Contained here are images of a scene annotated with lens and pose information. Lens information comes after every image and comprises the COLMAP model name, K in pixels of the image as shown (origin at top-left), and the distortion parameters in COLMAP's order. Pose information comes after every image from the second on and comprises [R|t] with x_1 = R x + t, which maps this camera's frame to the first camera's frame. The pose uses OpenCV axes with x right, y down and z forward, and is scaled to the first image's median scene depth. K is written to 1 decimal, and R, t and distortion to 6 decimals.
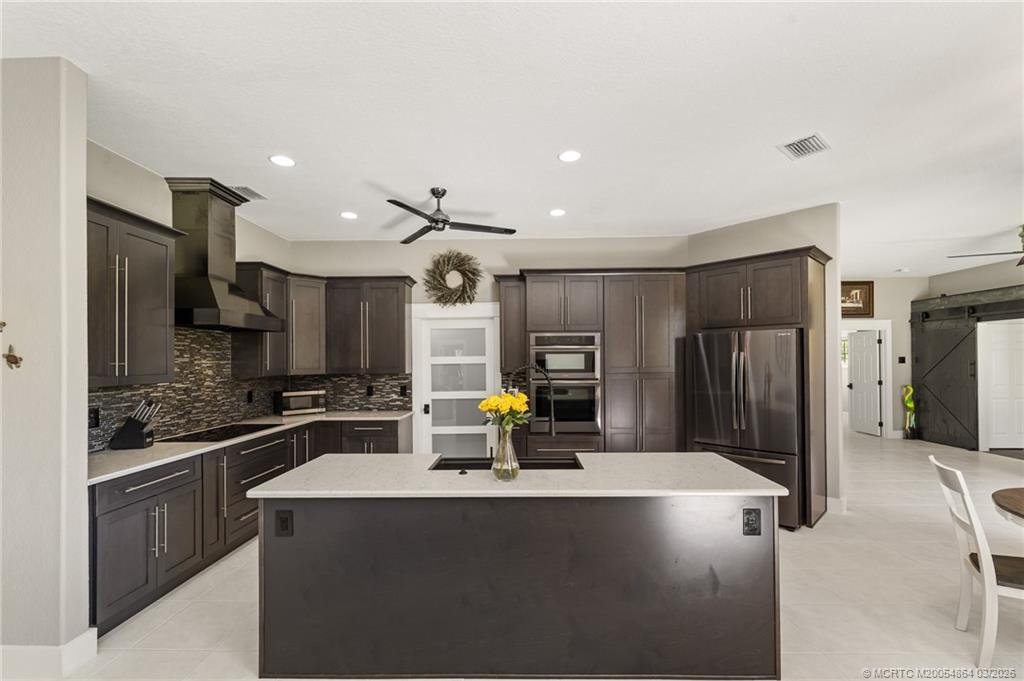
lens RADIAL K [[432.7, 0, 525.2], [0, 432.7, 358.0], [0, 0, 1]] dist [-0.000264, -0.000155]
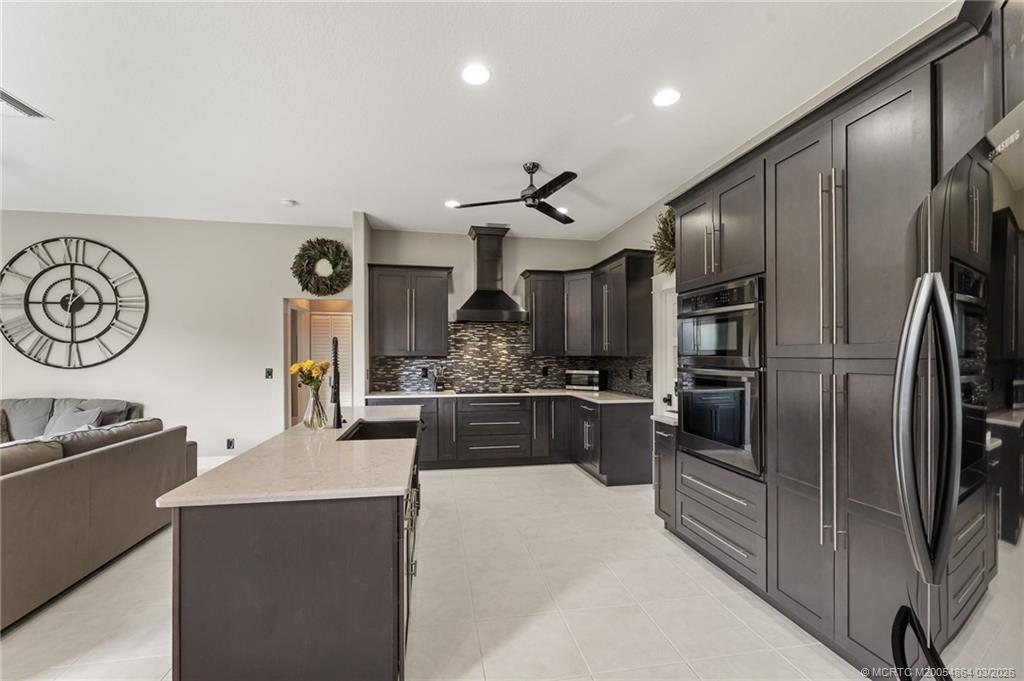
lens RADIAL K [[413.5, 0, 496.0], [0, 413.5, 355.1], [0, 0, 1]] dist [0.000335, -0.000008]
pose [[0.182930, 0.009215, -0.983083, 0.570307], [0.003994, 0.999941, 0.010117, 0.025426], [0.983118, -0.005777, 0.182883, 0.607228]]
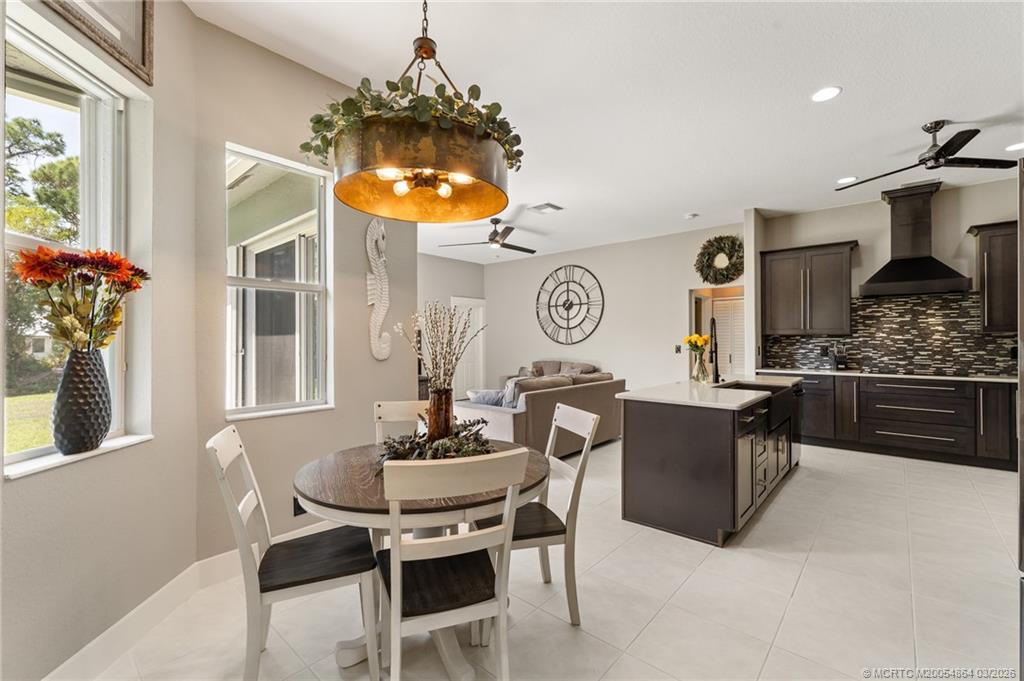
lens RADIAL K [[435.2, 0, 510.2], [0, 435.2, 341.1], [0, 0, 1]] dist [-0.000740, 0.000189]
pose [[-0.653732, 0.008020, -0.756684, 0.882745], [0.011277, 0.999936, 0.000855, 0.047213], [0.756642, -0.007974, -0.653780, 0.754815]]
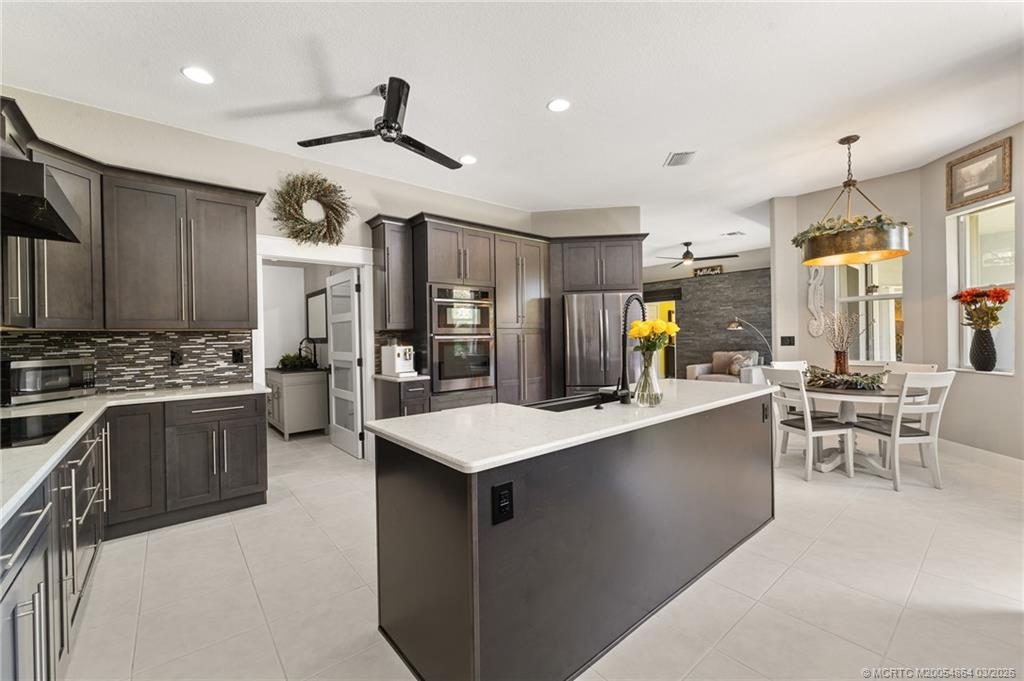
lens RADIAL K [[413.5, 0, 509.0], [0, 413.5, 340.3], [0, 0, 1]] dist [0.000335, -0.000008]
pose [[0.763490, -0.010690, 0.645731, -0.431340], [0.008542, 0.999943, 0.006454, 0.057101], [-0.645763, 0.000588, 0.763538, 0.226544]]
